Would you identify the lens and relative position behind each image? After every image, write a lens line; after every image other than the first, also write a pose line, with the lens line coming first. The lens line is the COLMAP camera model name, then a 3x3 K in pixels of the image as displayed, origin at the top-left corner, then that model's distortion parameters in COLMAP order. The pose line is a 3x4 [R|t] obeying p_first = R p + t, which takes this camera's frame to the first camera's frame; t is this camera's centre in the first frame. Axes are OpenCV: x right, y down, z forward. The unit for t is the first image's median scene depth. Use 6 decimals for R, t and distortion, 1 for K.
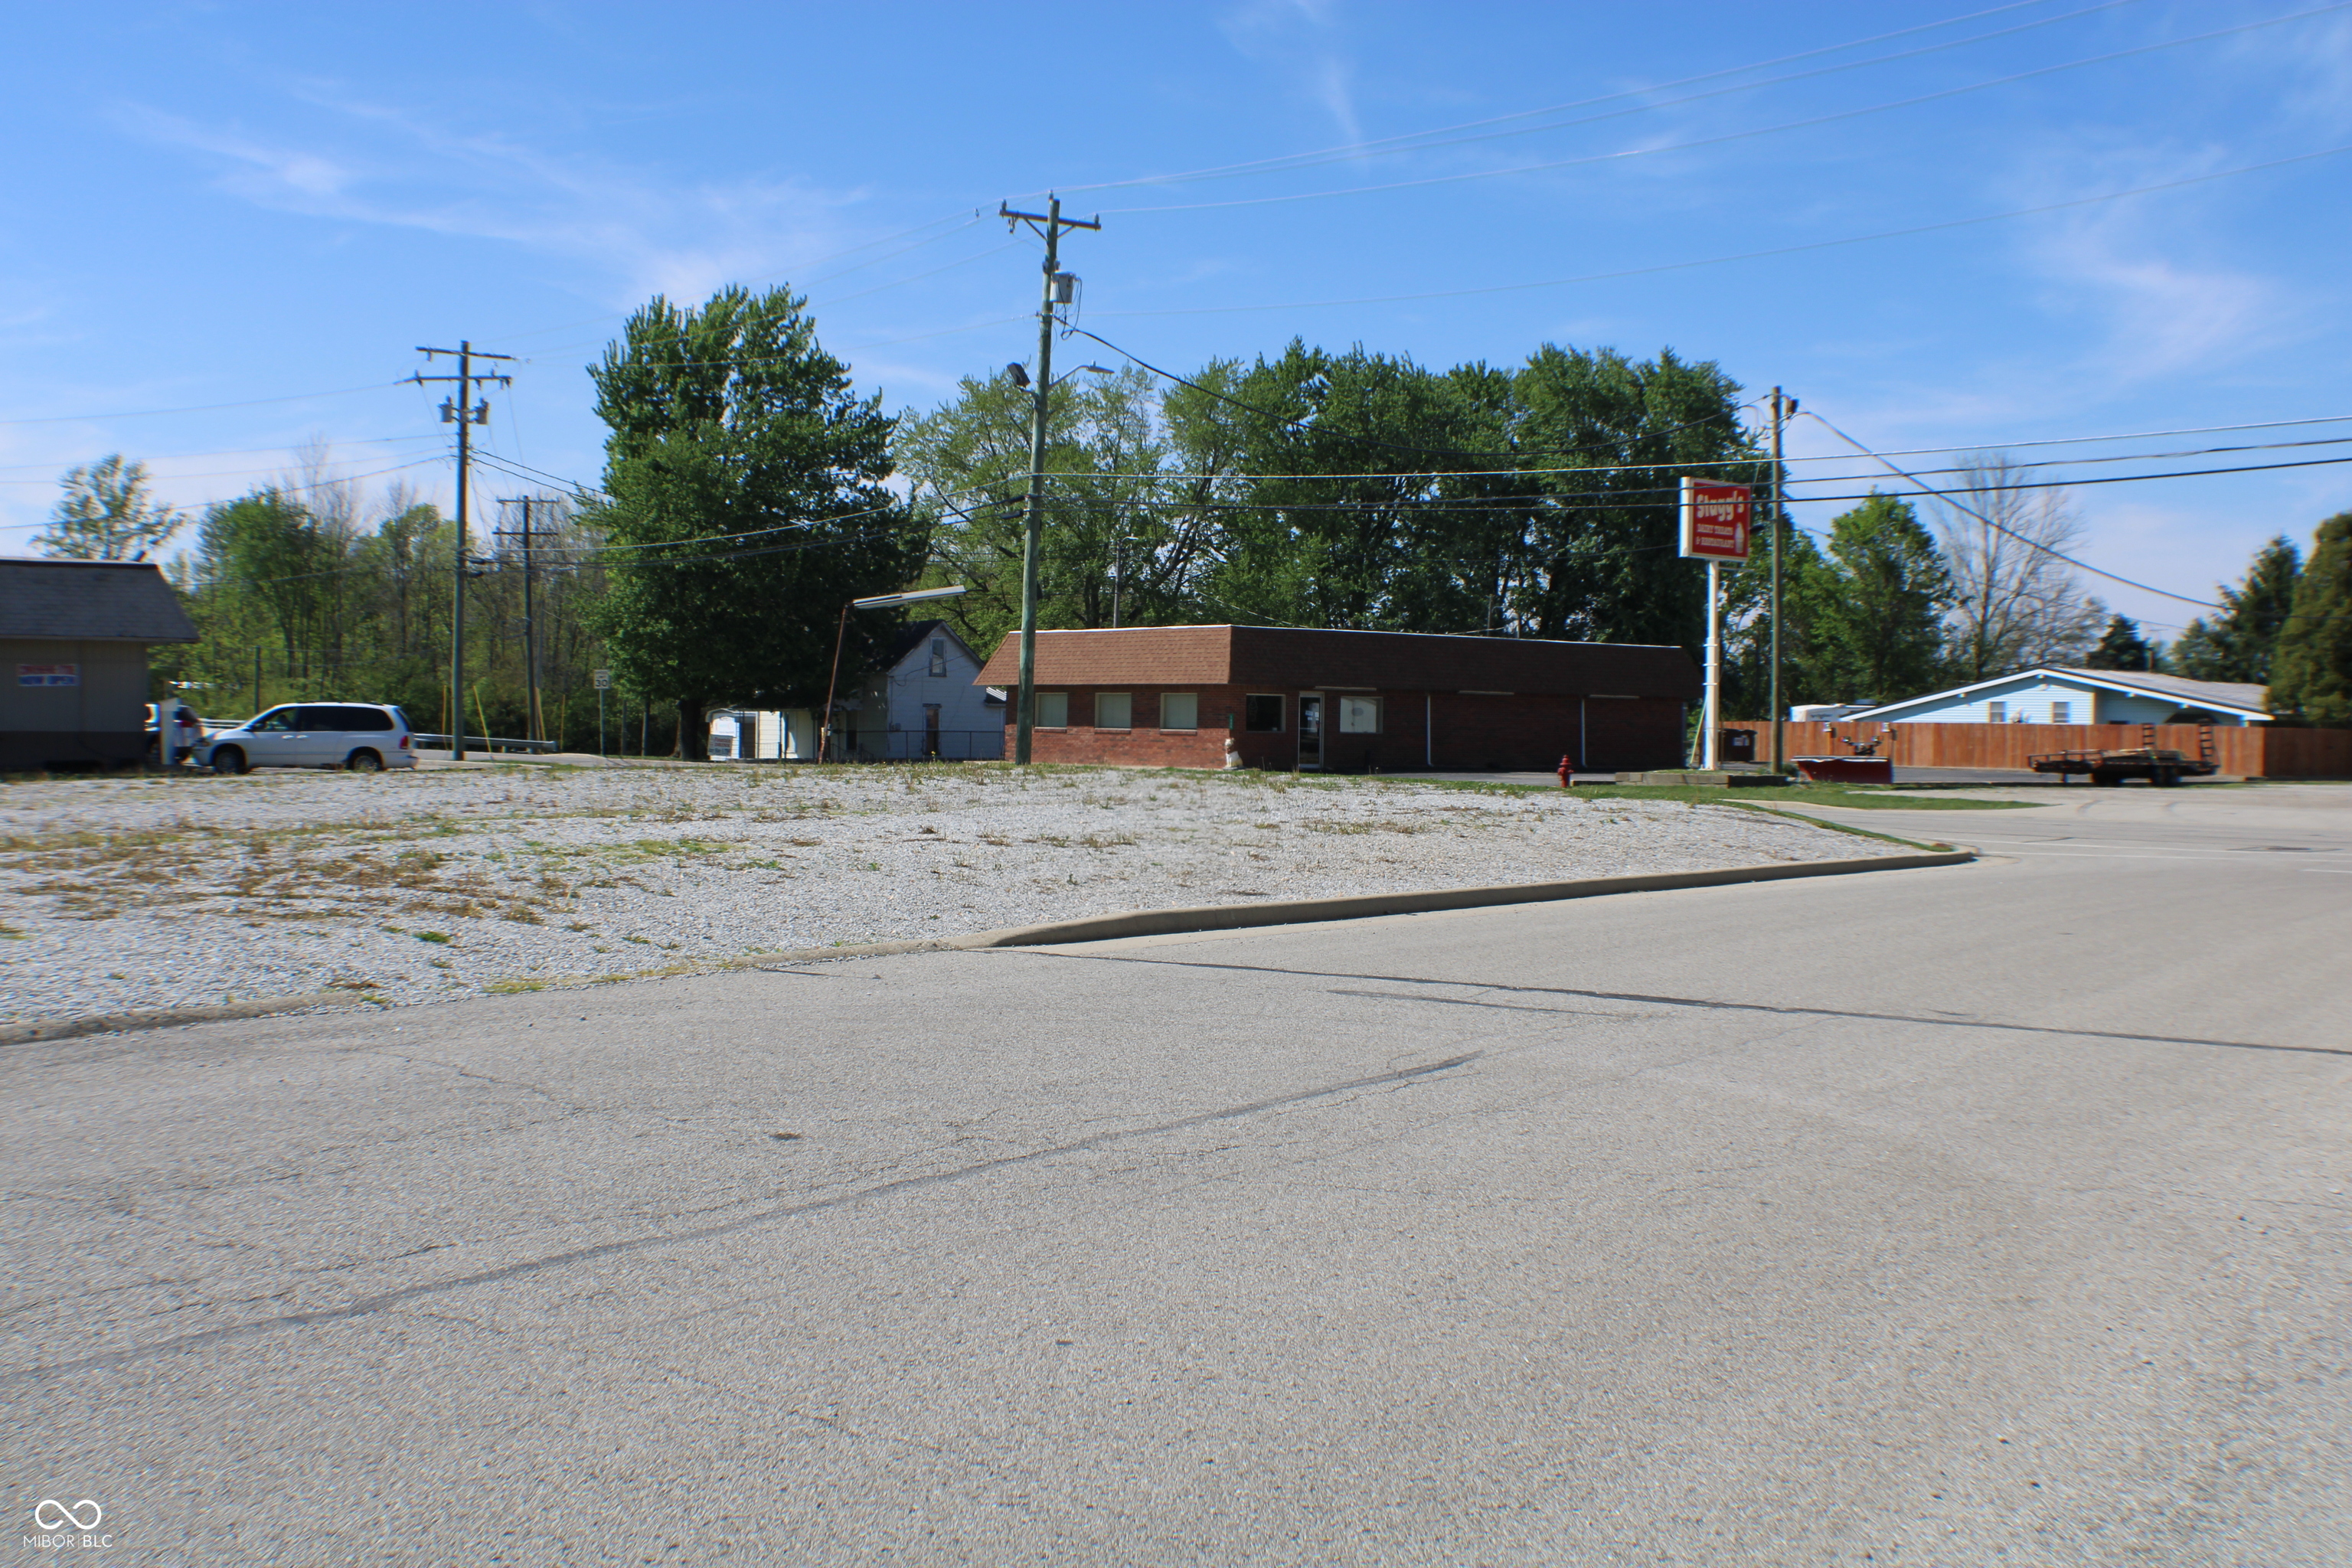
lens RADIAL K [[2965.9, 0, 1192.0], [0, 2965.9, 803.5], [0, 0, 1]] dist [-0.171026, 0.000000]
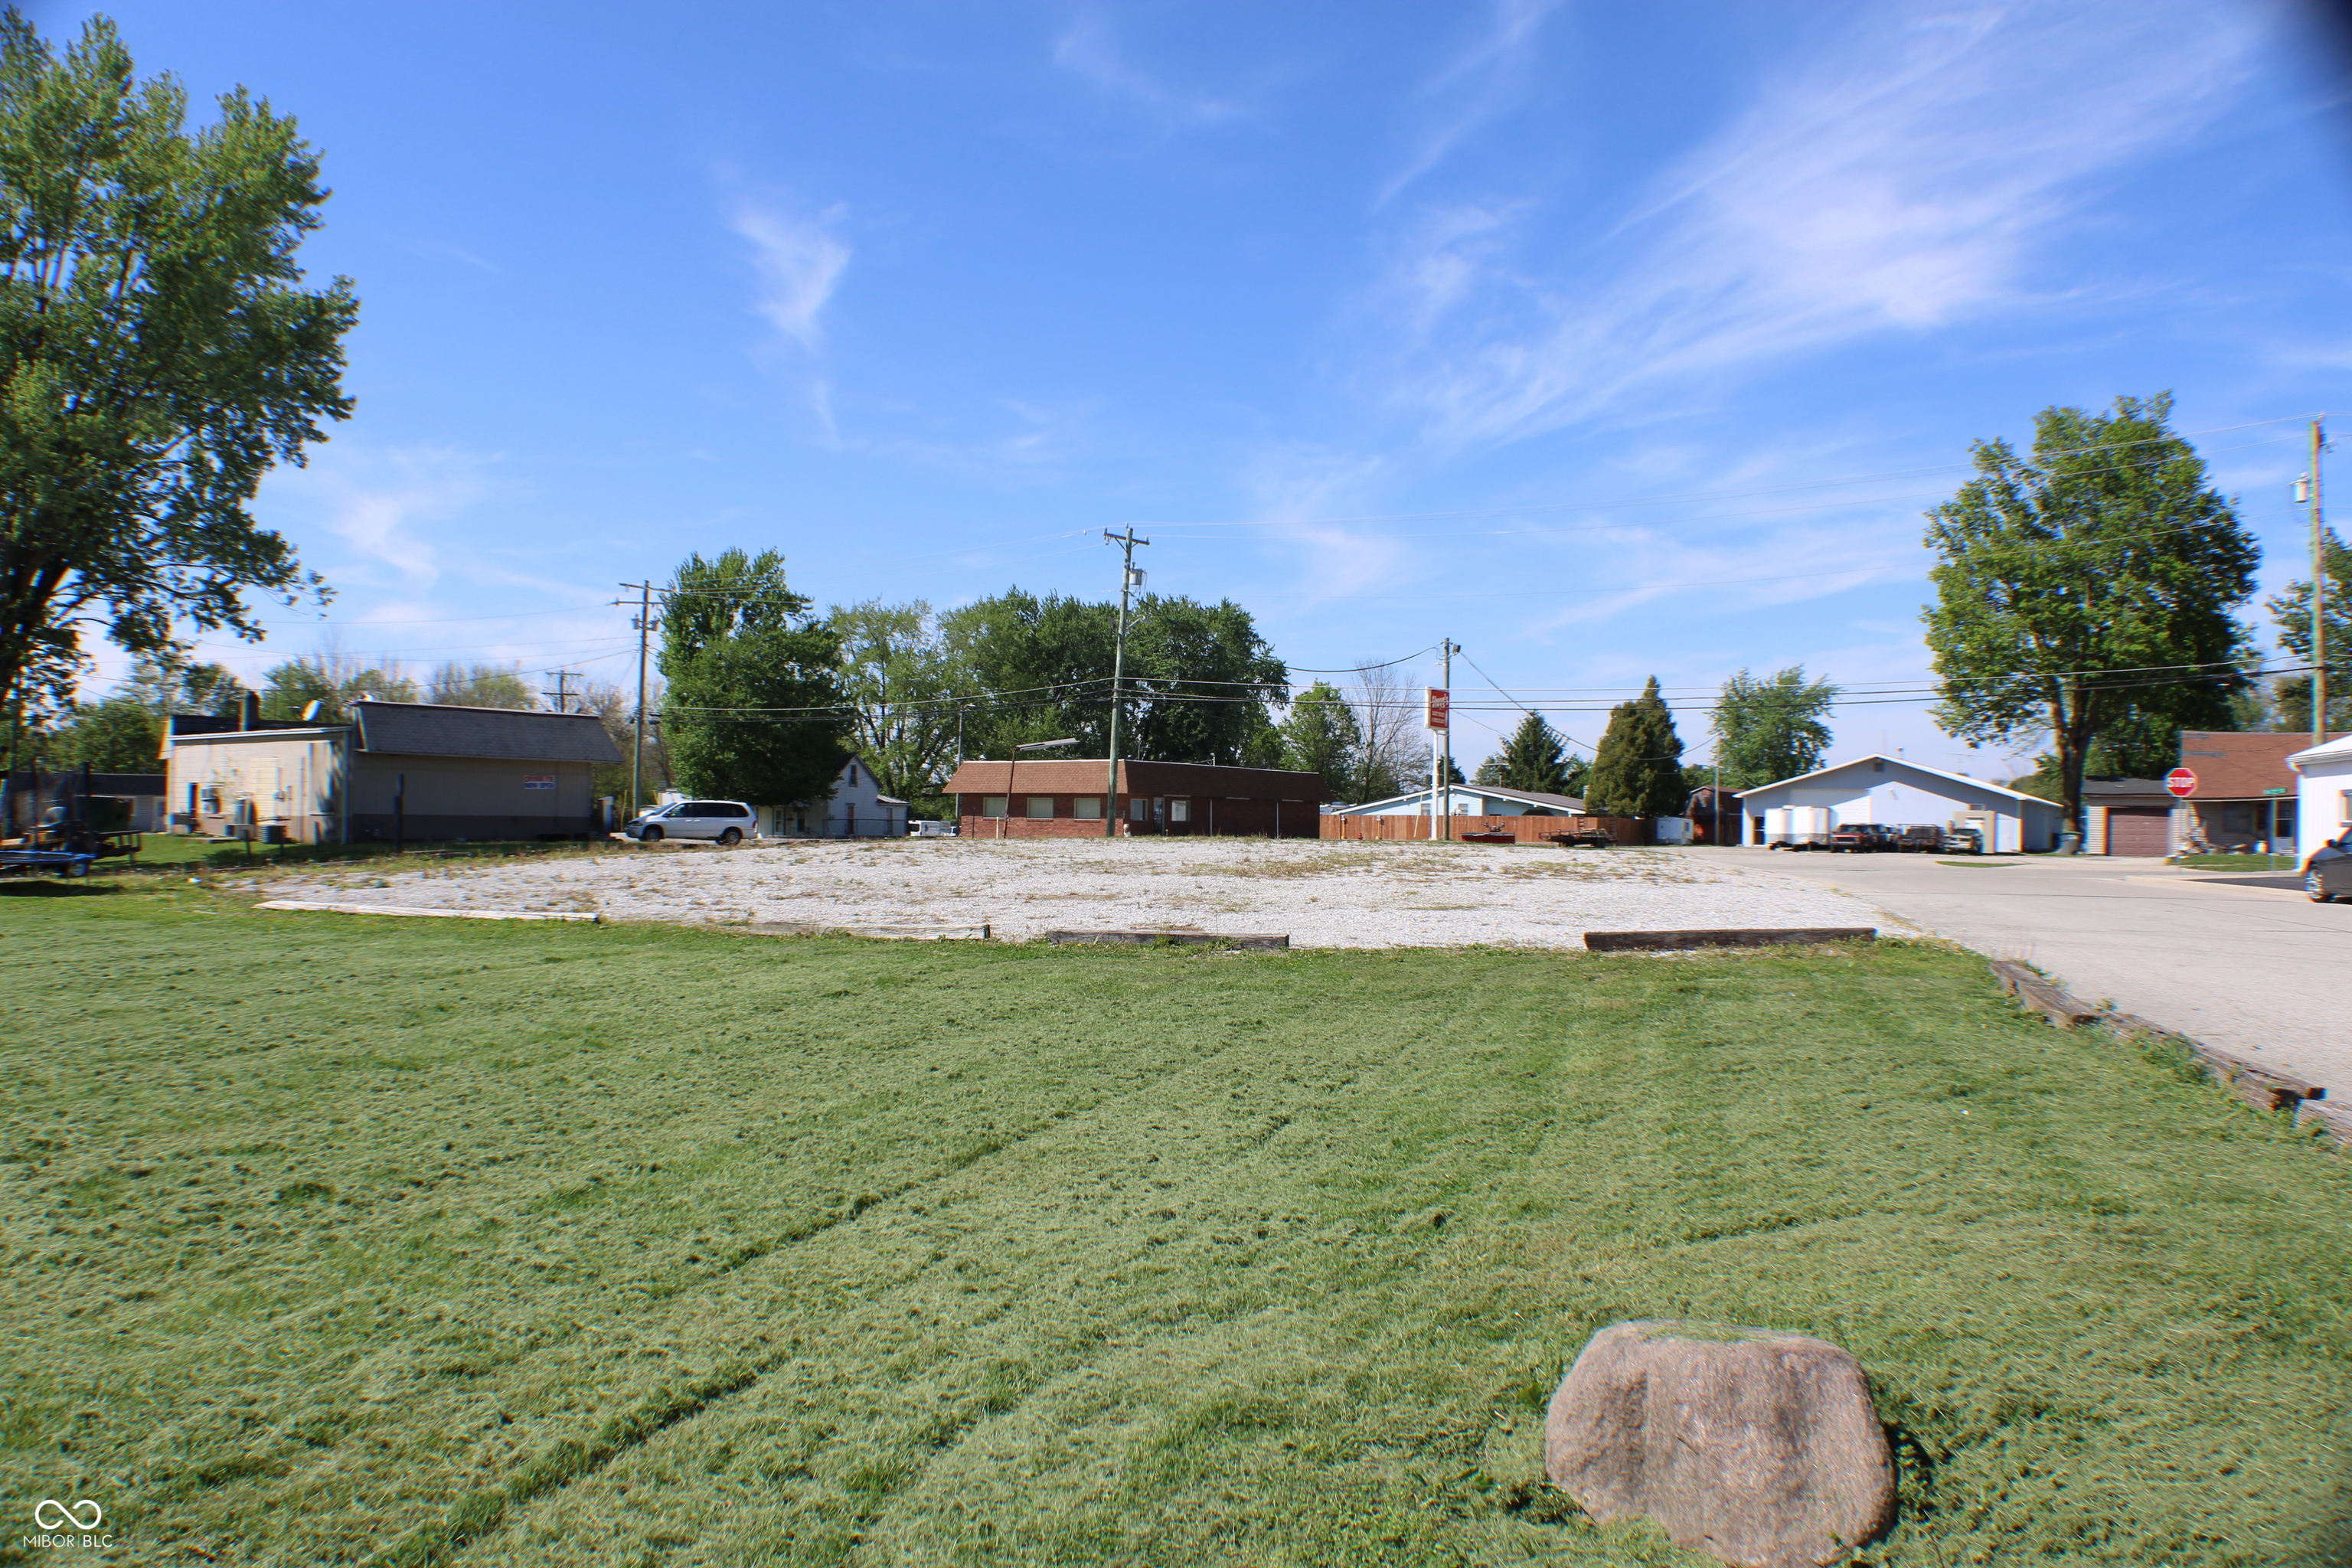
lens RADIAL K [[2106.8, 0, 1167.0], [0, 2106.8, 777.6], [0, 0, 1]] dist [-0.158665, 0.052140]
pose [[0.952965, 0.006752, 0.303004, -0.281151], [0.007908, 0.998857, -0.047131, 0.008202], [-0.302976, 0.047310, 0.951823, -0.169931]]
